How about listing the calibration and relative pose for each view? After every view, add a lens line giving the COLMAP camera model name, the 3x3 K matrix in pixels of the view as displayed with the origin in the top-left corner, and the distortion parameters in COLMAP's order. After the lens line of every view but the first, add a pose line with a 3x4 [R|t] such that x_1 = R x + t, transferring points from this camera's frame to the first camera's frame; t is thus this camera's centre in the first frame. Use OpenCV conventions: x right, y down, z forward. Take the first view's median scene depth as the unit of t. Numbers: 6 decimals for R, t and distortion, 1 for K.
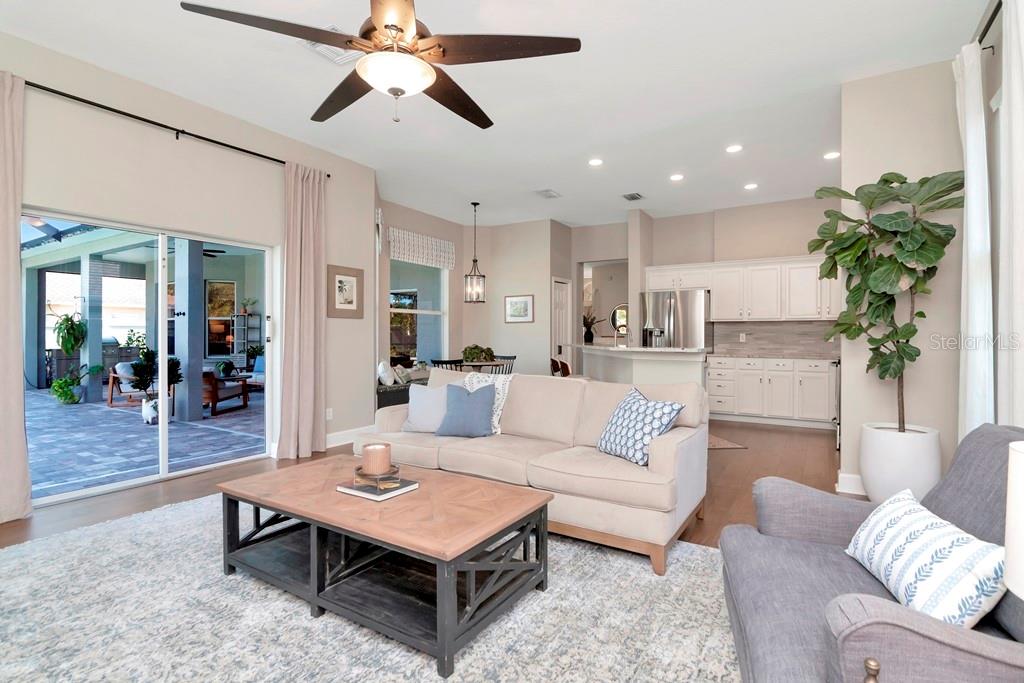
lens RADIAL K [[495.3, 0, 513.8], [0, 495.3, 338.9], [0, 0, 1]] dist [-0.010862, -0.000372]
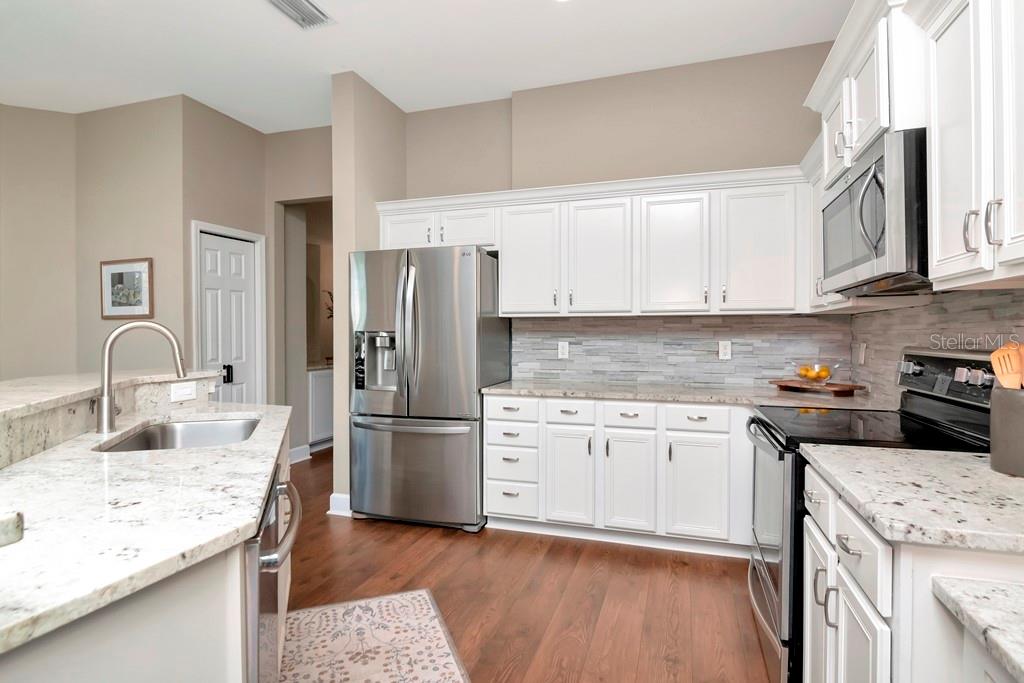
lens RADIAL K [[507.0, 0, 517.8], [0, 507.0, 324.0], [0, 0, 1]] dist [-0.010963, -0.000068]
pose [[0.972023, -0.000246, 0.234886, 0.298208], [0.005701, 0.999730, -0.022547, -0.016581], [-0.234817, 0.023255, 0.971761, 0.517315]]
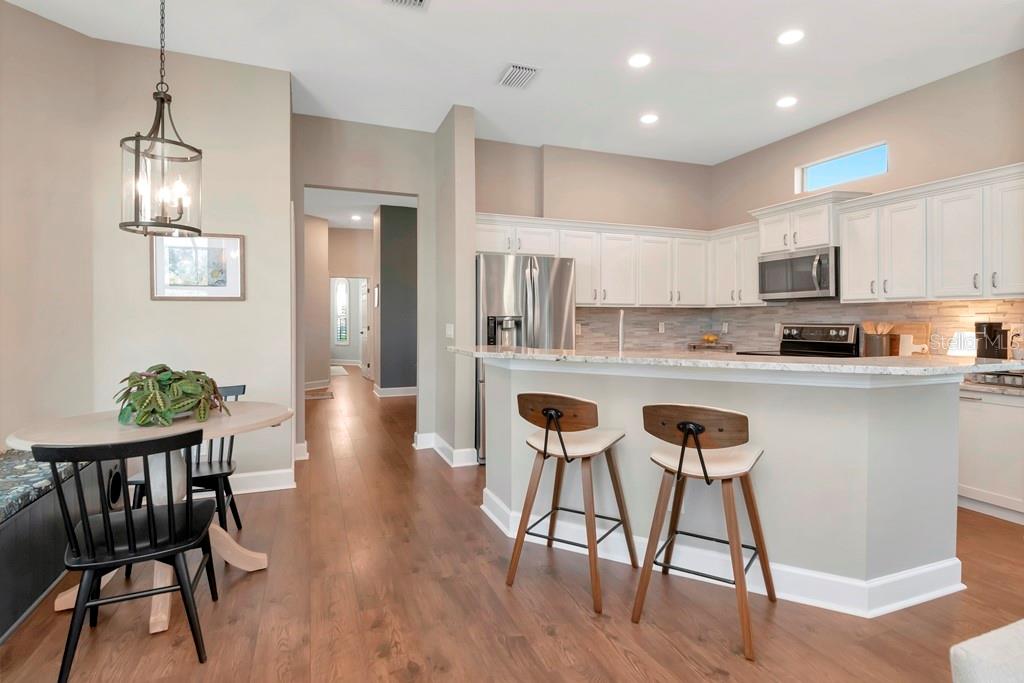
lens RADIAL K [[501.1, 0, 506.6], [0, 501.1, 315.8], [0, 0, 1]] dist [-0.043393, -0.000127]
pose [[0.604434, 0.003902, 0.796646, -0.186210], [0.010268, 0.999867, -0.012688, -0.013624], [-0.796589, 0.015849, 0.604313, 0.634243]]
